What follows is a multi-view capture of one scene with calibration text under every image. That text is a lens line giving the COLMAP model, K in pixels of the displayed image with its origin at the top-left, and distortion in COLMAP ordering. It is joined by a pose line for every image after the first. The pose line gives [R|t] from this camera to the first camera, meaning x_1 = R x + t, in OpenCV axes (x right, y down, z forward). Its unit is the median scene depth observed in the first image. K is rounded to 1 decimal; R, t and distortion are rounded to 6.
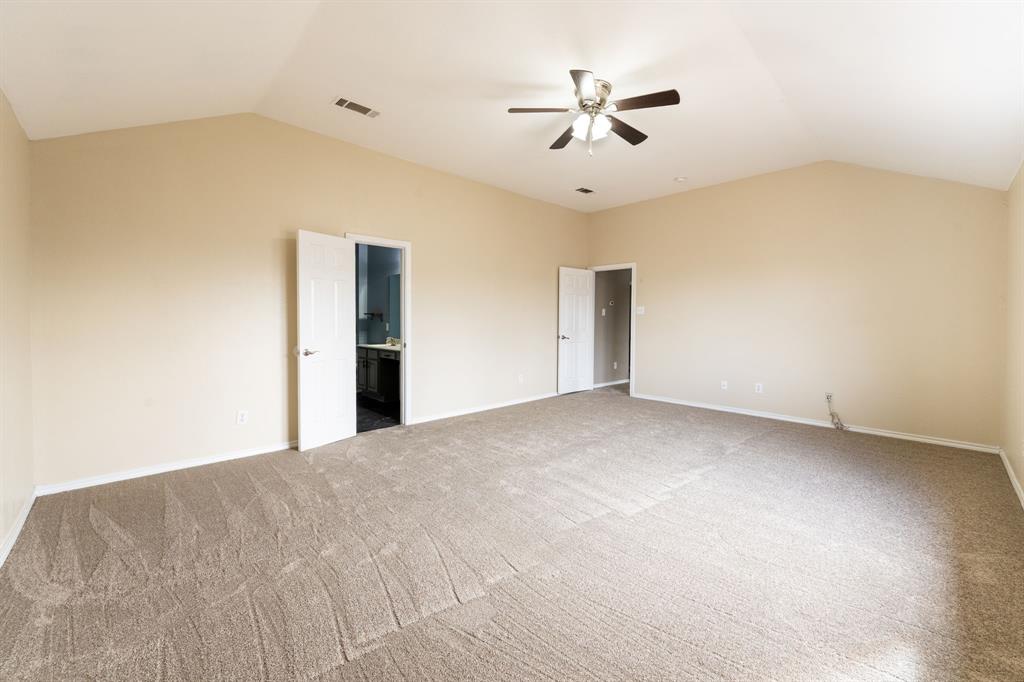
lens RADIAL K [[410.8, 0, 510.9], [0, 410.8, 336.2], [0, 0, 1]] dist [0.000904, 0.000264]
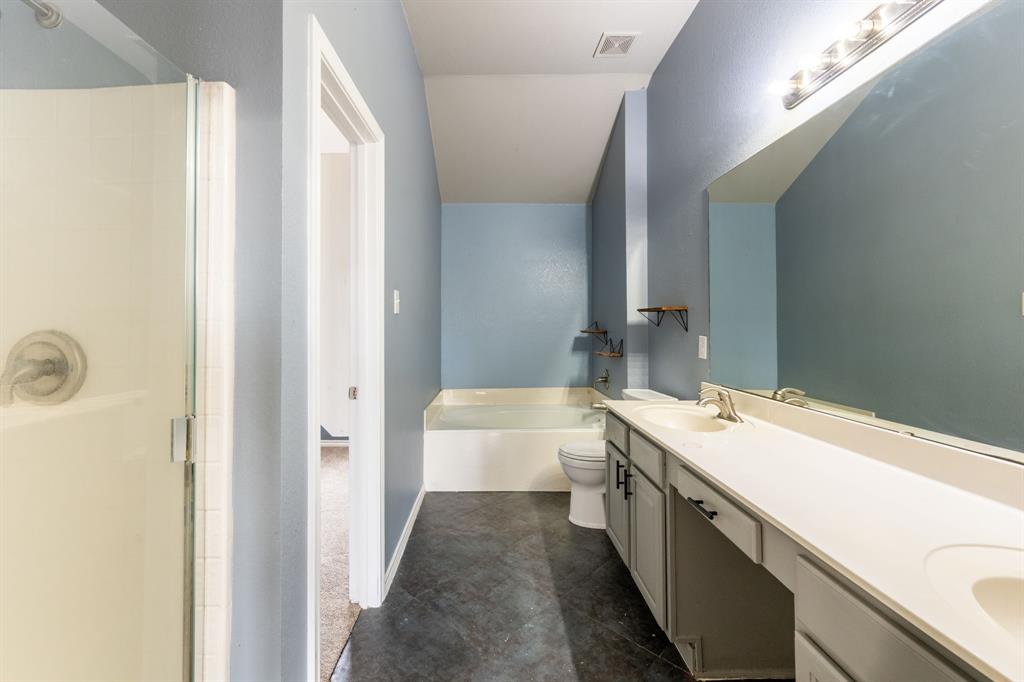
lens RADIAL K [[410.8, 0, 511.1], [0, 410.8, 335.7], [0, 0, 1]] dist [0.000904, 0.000264]
pose [[0.754175, -0.012882, -0.656547, -0.192043], [-0.000865, 0.999787, -0.020611, -0.022644], [0.656672, 0.016112, 0.754004, 0.626004]]
